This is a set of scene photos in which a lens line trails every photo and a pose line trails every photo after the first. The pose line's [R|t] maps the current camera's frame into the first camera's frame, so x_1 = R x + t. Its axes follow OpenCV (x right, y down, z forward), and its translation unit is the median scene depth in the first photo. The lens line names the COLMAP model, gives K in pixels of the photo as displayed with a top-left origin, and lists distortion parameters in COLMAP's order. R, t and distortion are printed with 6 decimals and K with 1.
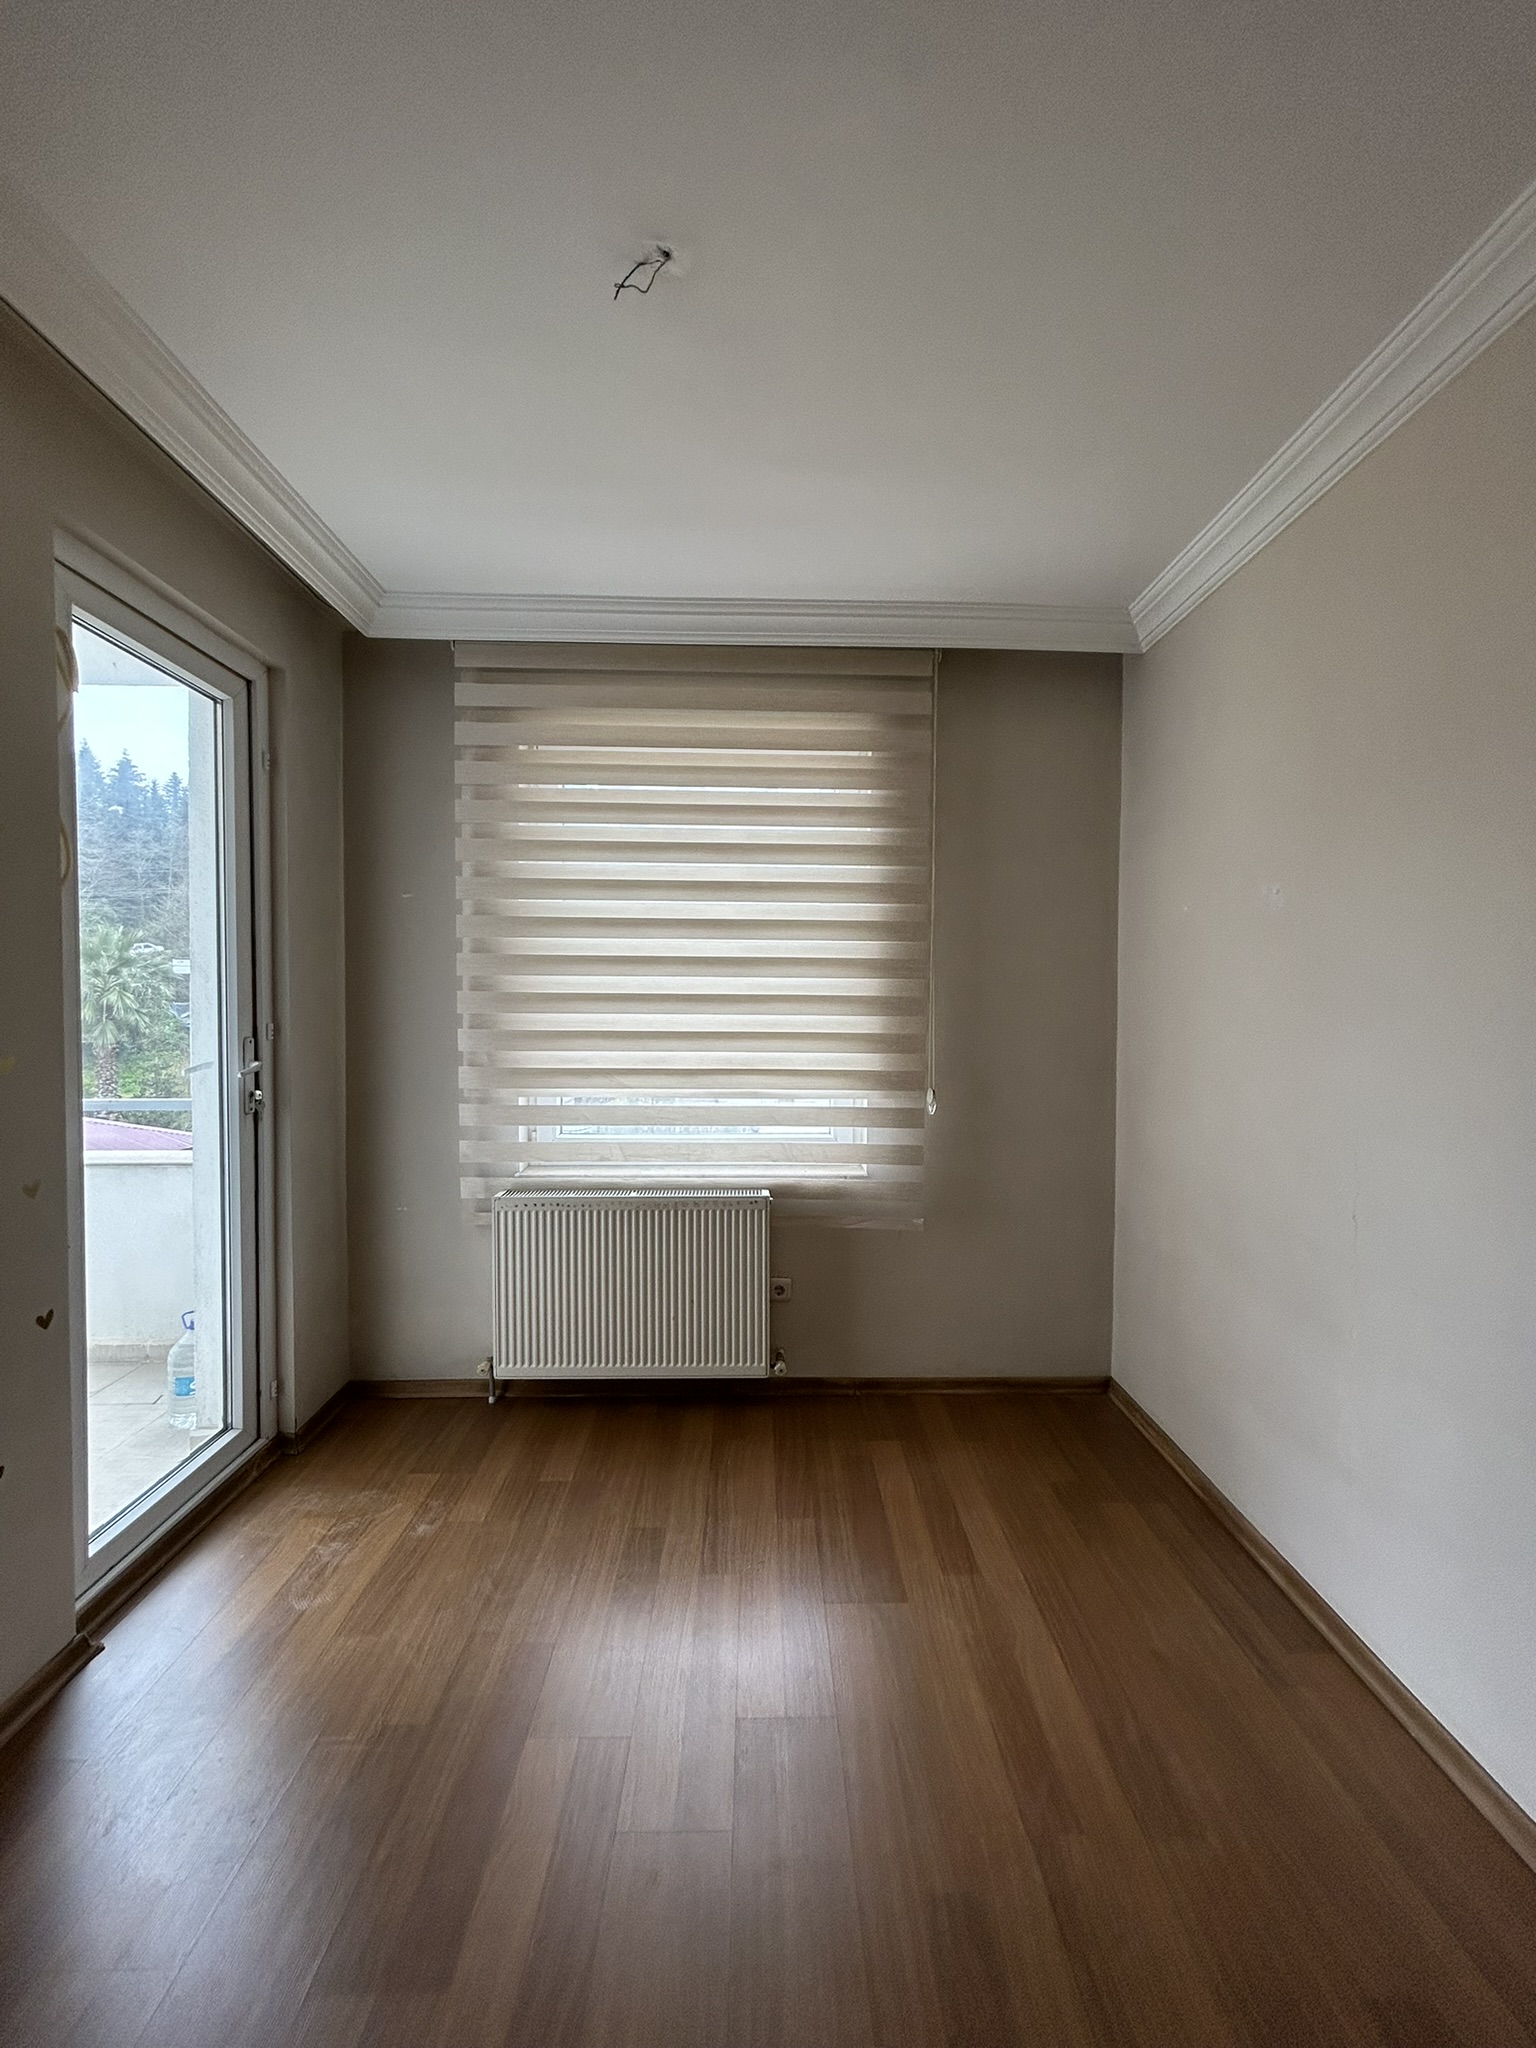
lens RADIAL K [[822.3, 0, 772.8], [0, 822.3, 1029.3], [0, 0, 1]] dist [-0.000989, 0.000613]
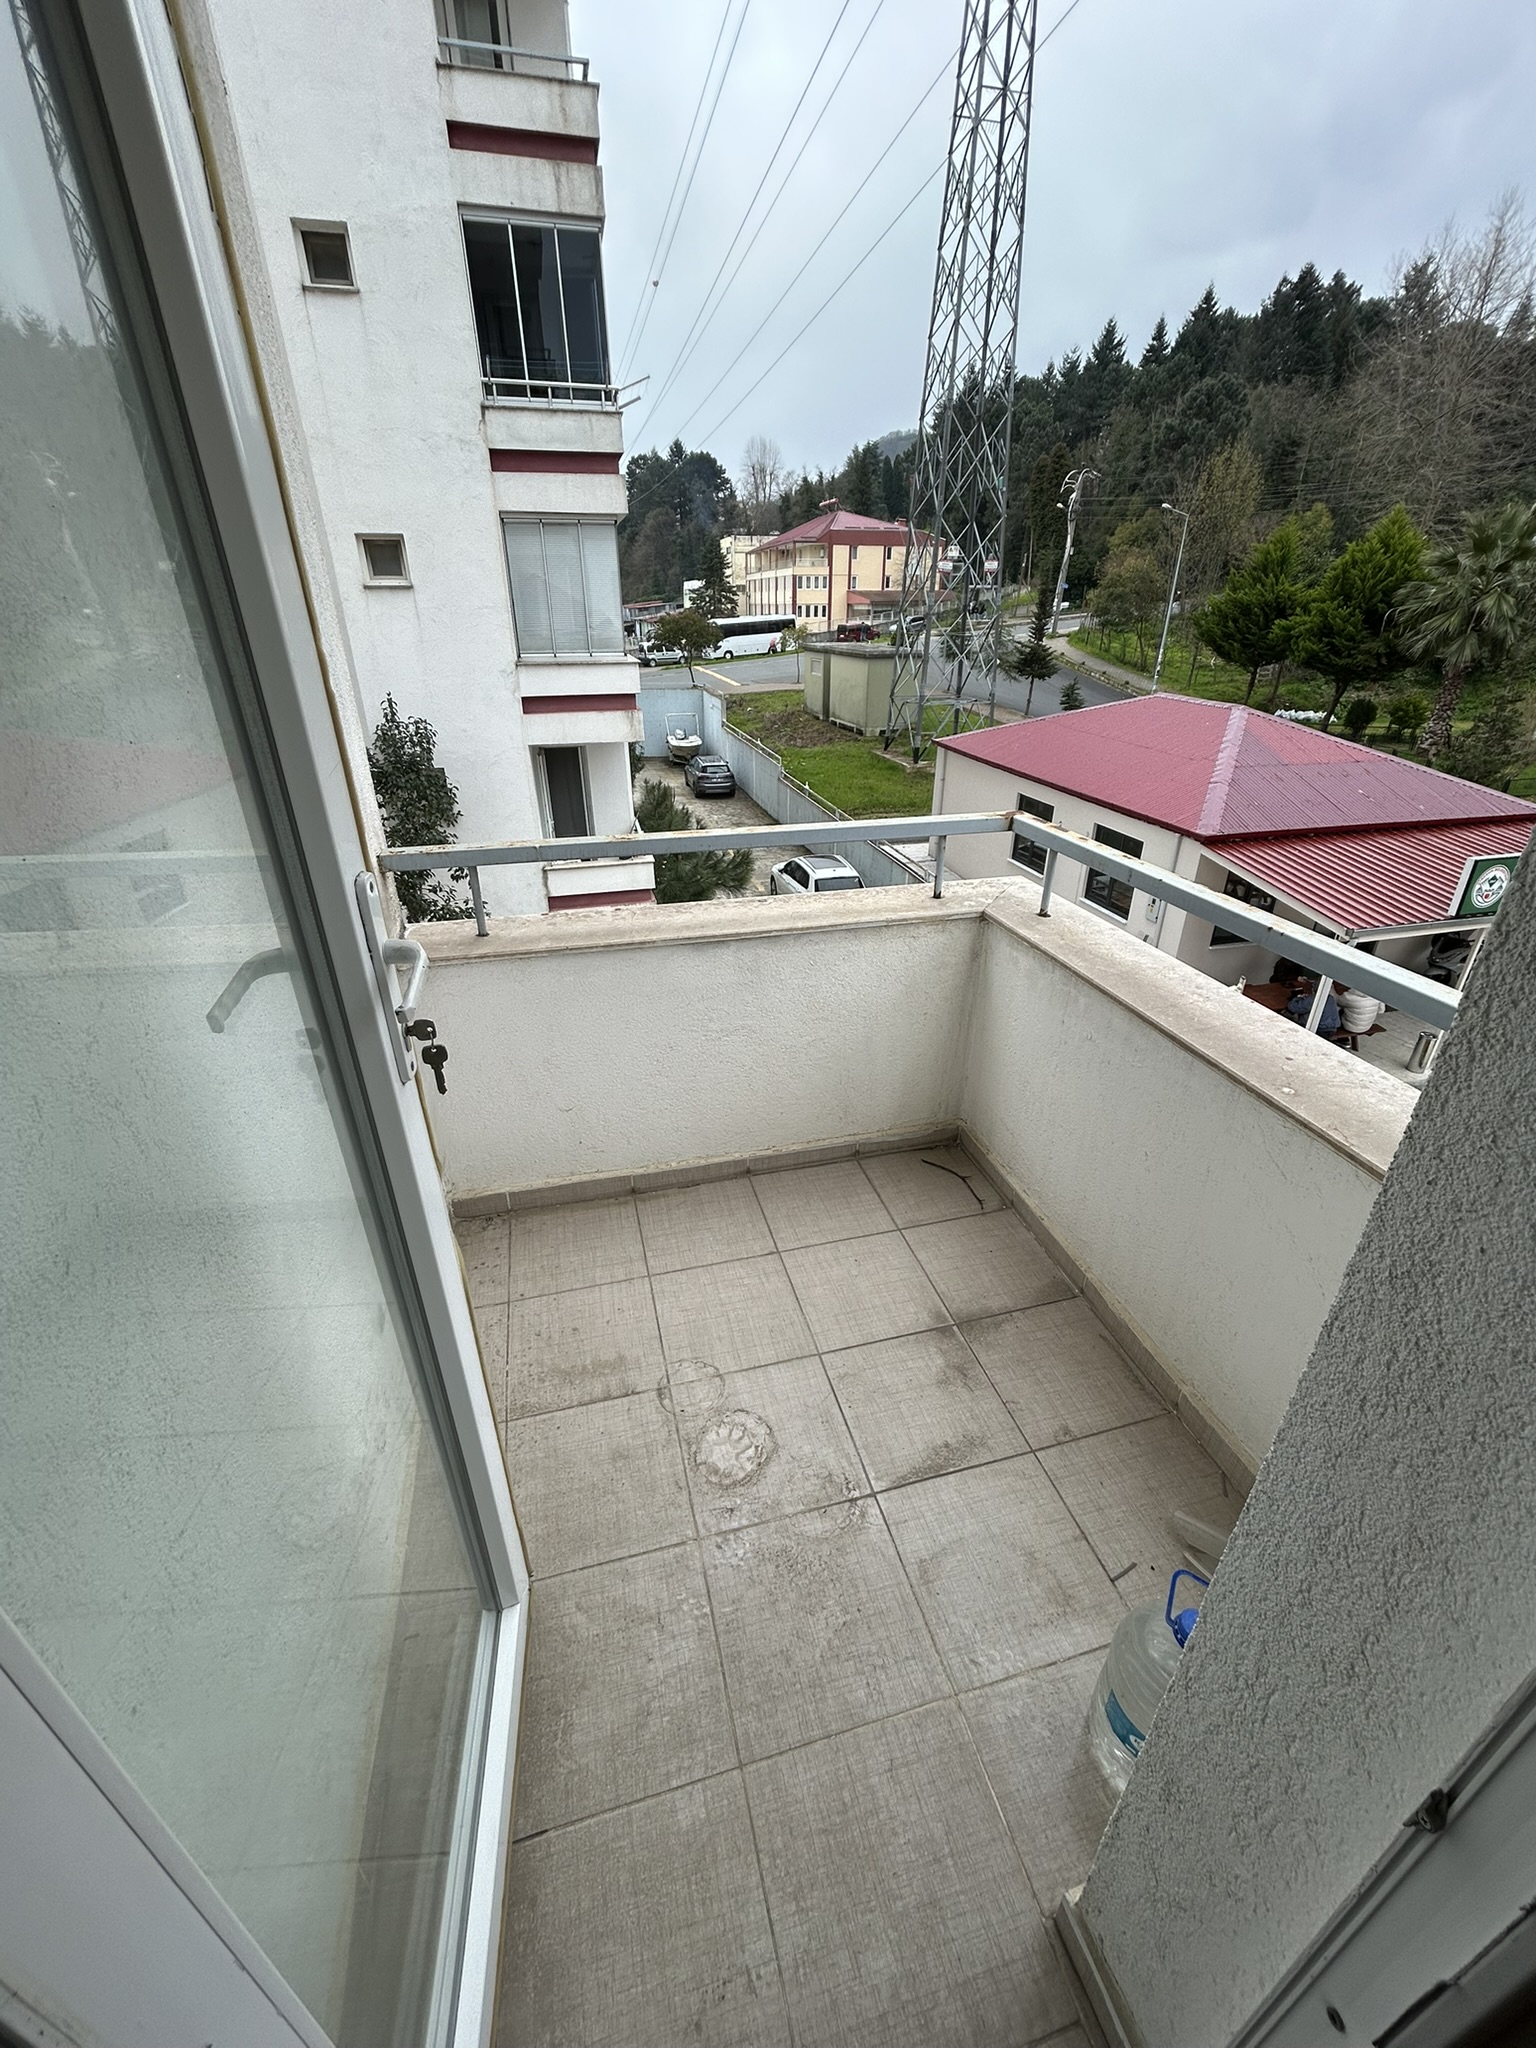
lens RADIAL K [[822.3, 0, 771.2], [0, 822.3, 1029.5], [0, 0, 1]] dist [-0.000989, 0.000613]
pose [[0.230307, 0.440243, -0.867839, -0.041087], [-0.023932, 0.894105, 0.447217, -0.005992], [0.972824, -0.082228, 0.216455, 0.056373]]
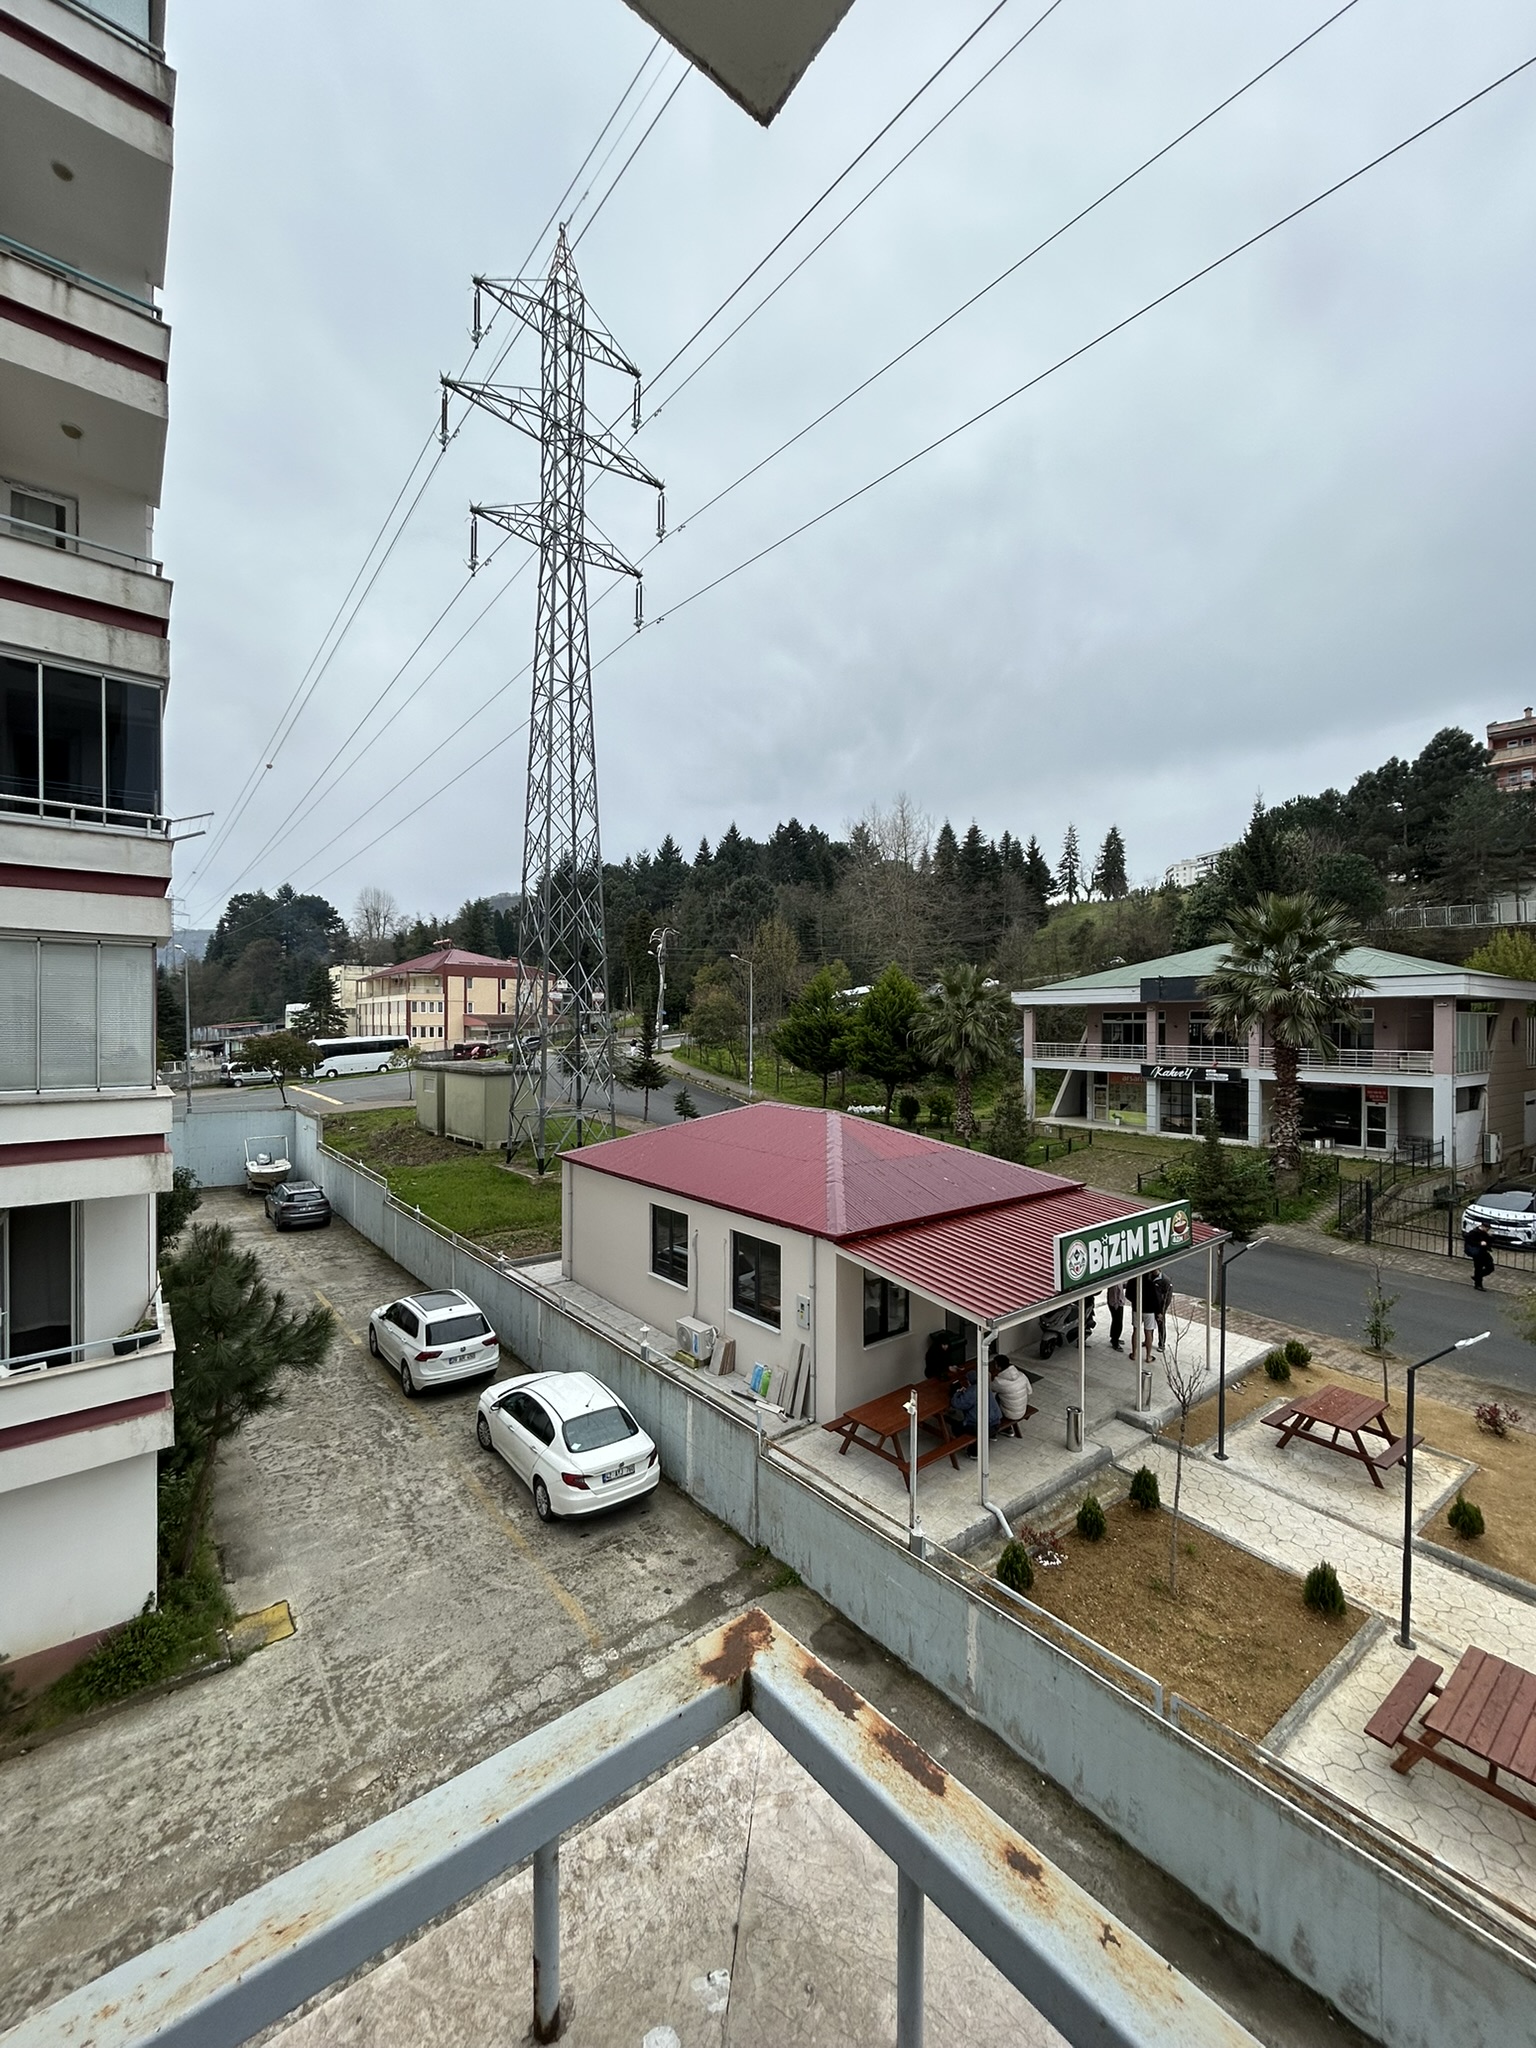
lens RADIAL K [[822.3, 0, 758.4], [0, 822.3, 1030.9], [0, 0, 1]] dist [-0.000989, 0.000613]
pose [[0.609289, -0.000212, -0.792948, -0.075817], [-0.020717, 0.999654, -0.016186, -0.008752], [0.792677, 0.026289, 0.609074, 0.073076]]
